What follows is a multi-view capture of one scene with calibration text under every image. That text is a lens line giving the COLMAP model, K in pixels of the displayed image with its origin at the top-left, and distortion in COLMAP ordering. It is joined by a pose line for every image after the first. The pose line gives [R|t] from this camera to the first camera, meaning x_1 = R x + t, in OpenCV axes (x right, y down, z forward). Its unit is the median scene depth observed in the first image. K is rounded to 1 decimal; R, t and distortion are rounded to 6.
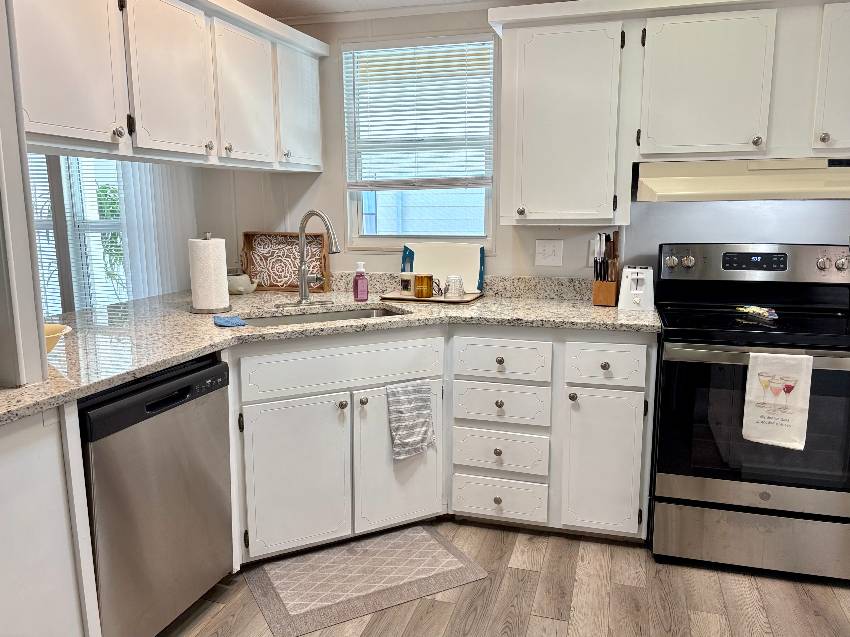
lens RADIAL K [[708.4, 0, 425.0], [0, 708.4, 318.5], [0, 0, 1]] dist [0.061788, -0.008777]
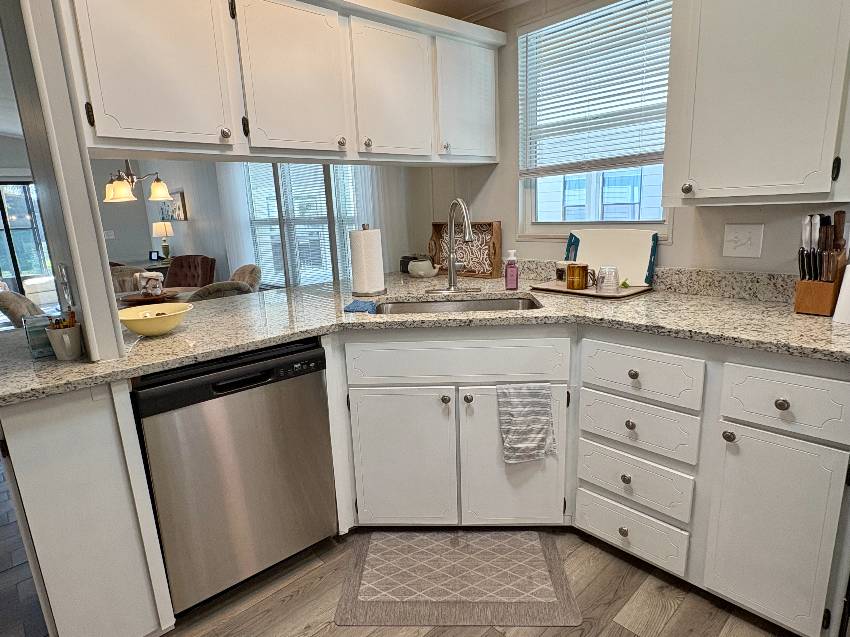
lens RADIAL K [[495.0, 0, 425.0], [0, 495.0, 318.5], [0, 0, 1]] dist [-0.004041, 0.003098]
pose [[0.852743, 0.080788, -0.516045, 0.186484], [-0.044109, 0.995575, 0.082971, -0.040821], [0.520464, -0.047990, 0.852534, 0.381277]]
